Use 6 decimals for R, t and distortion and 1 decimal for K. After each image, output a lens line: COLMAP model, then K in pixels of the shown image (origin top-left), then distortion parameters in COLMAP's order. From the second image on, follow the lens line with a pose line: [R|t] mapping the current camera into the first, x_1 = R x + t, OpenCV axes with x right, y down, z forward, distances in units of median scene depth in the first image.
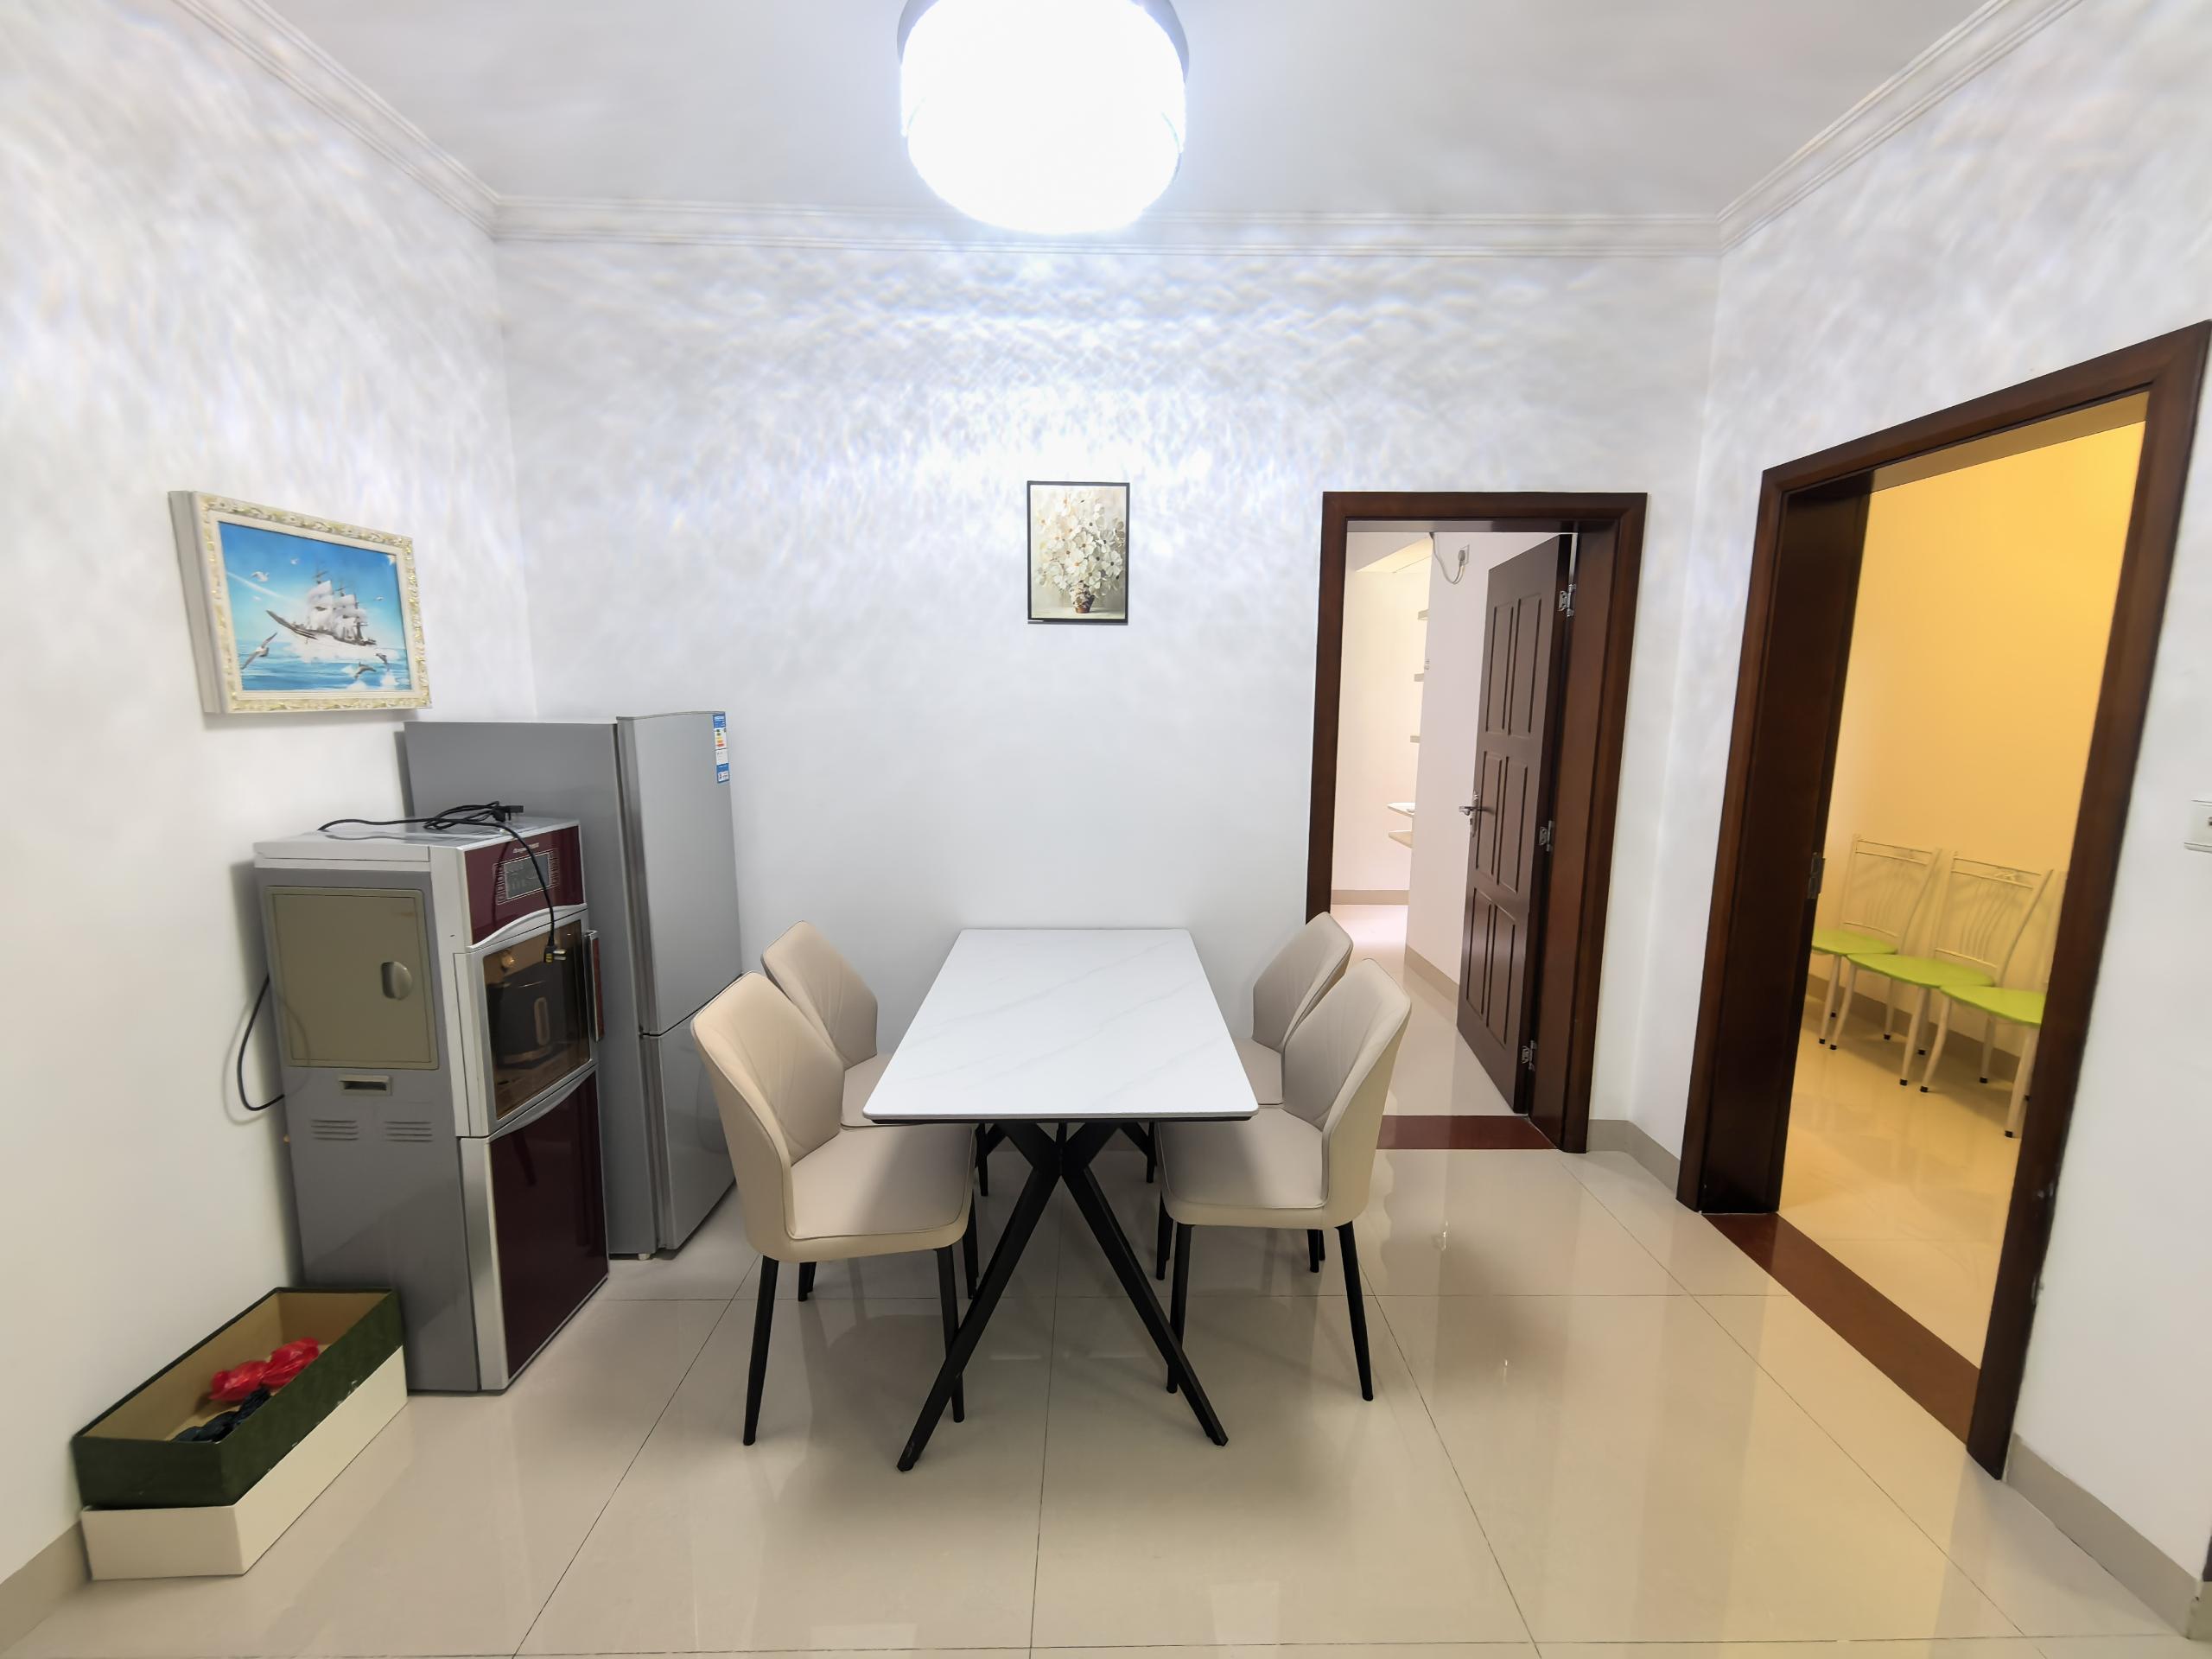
lens RADIAL K [[866.5, 0, 1110.4], [0, 866.5, 824.0], [0, 0, 1]] dist [0.018305, -0.004517]
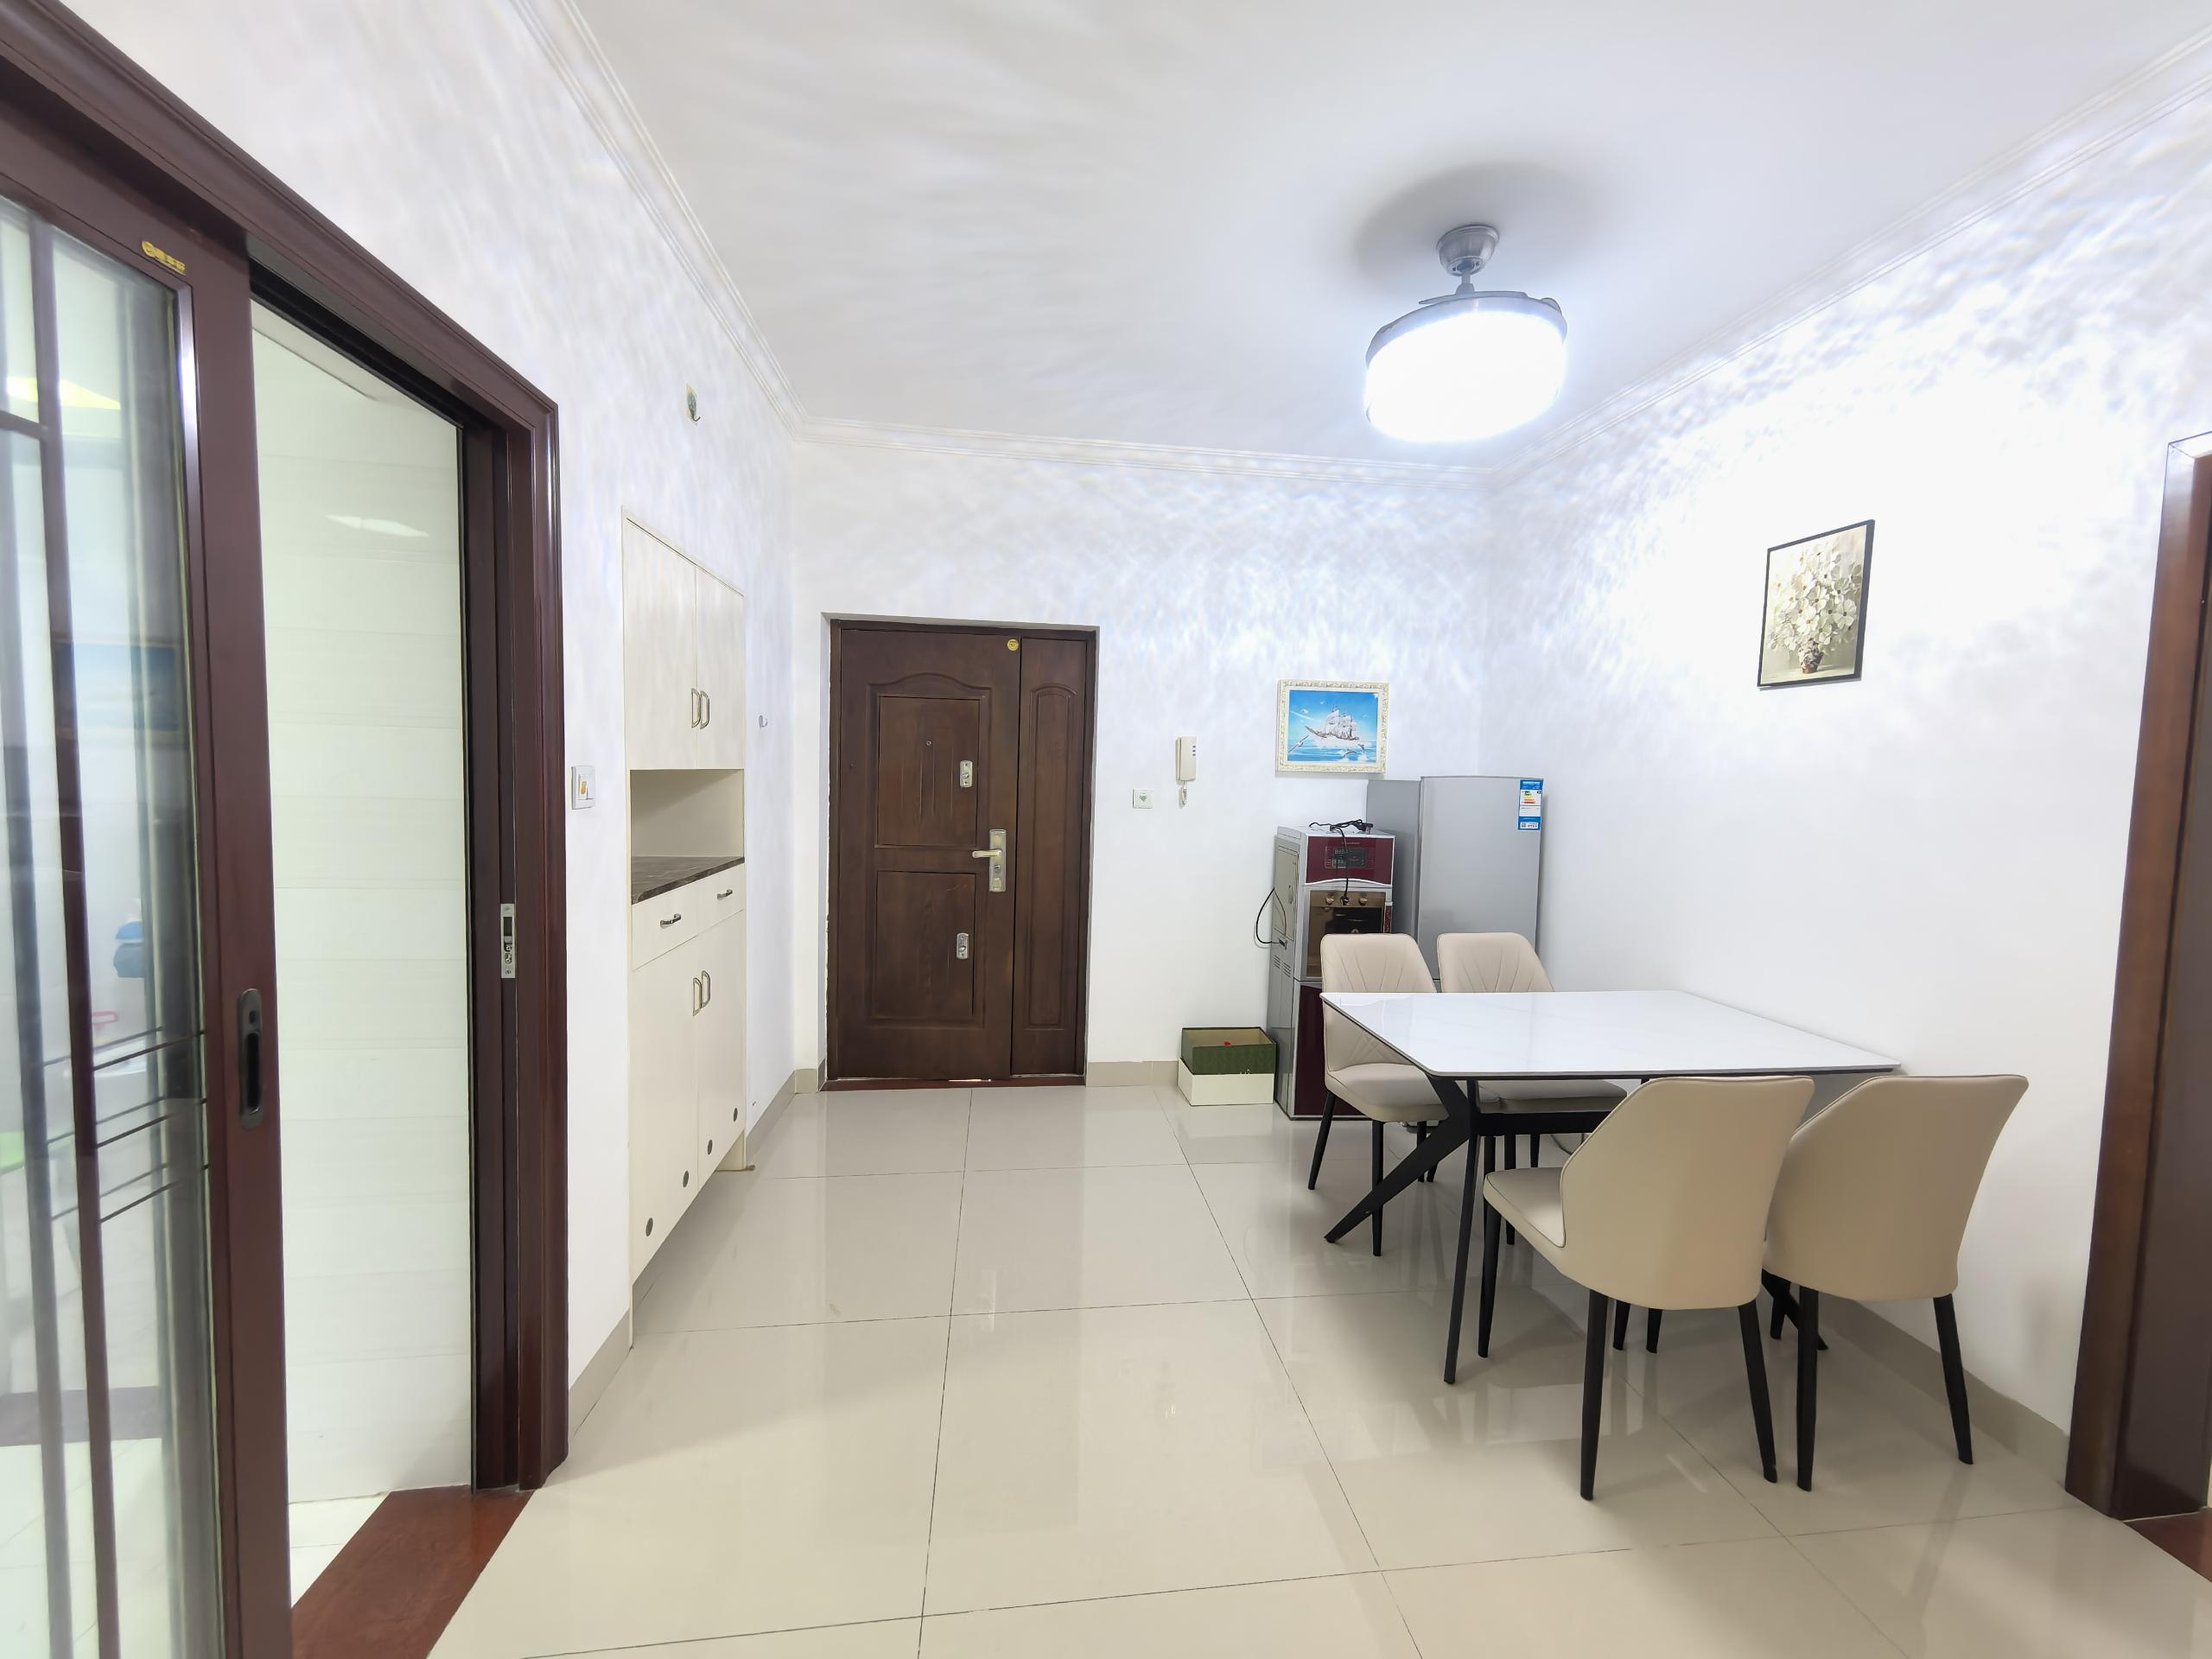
lens RADIAL K [[866.5, 0, 1110.4], [0, 866.5, 824.0], [0, 0, 1]] dist [0.018305, -0.004517]
pose [[0.106181, 0.055082, -0.992820, 0.848534], [-0.172713, 0.984309, 0.036139, 0.006263], [0.979232, 0.167635, 0.114028, 0.213038]]
